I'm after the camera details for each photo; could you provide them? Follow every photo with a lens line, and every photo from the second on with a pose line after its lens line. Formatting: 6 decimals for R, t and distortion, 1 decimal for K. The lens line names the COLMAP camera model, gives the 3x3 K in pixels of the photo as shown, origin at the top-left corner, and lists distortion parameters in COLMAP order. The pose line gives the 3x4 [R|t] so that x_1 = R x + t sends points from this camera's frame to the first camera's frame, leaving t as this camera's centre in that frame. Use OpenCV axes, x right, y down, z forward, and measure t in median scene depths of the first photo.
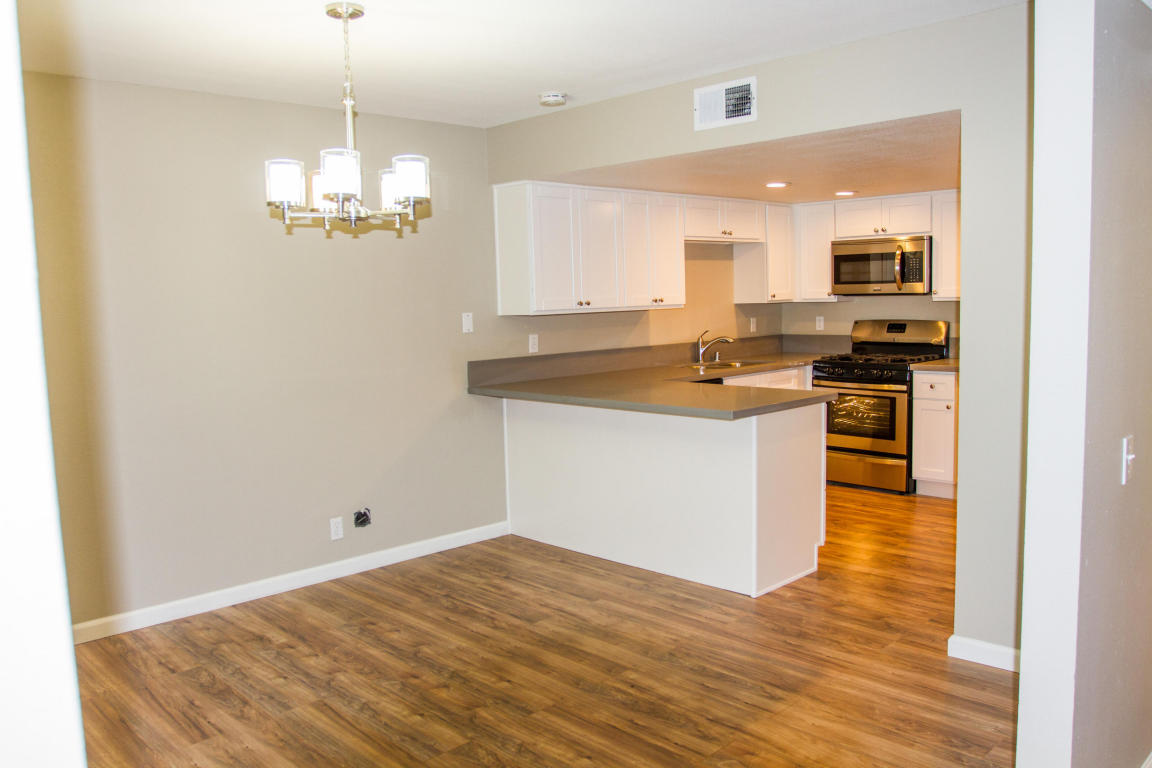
lens RADIAL K [[953.6, 0, 576.0], [0, 953.6, 384.0], [0, 0, 1]] dist [-0.060554, 0.005778]
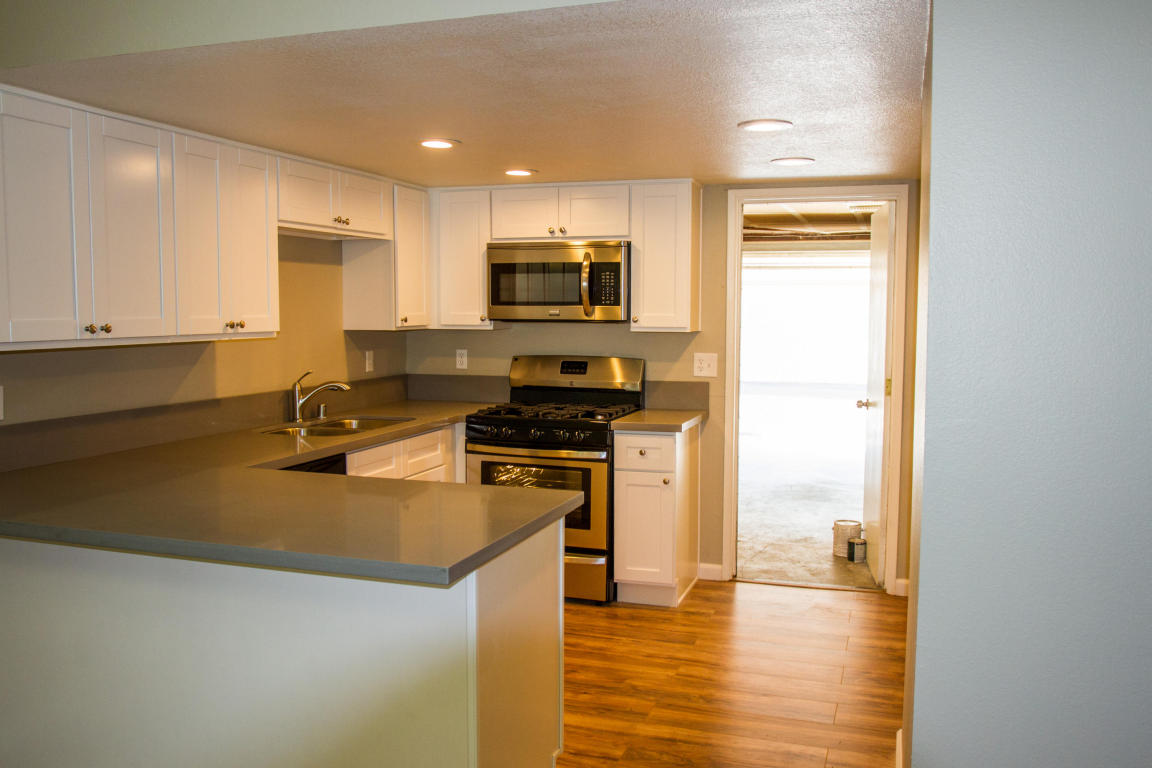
lens RADIAL K [[953.6, 0, 576.0], [0, 953.6, 384.0], [0, 0, 1]] dist [-0.060554, 0.005778]
pose [[0.884480, -0.008951, 0.466492, -0.000730], [0.018028, 0.999725, -0.014998, -0.035627], [-0.466229, 0.021676, 0.884398, 0.354946]]
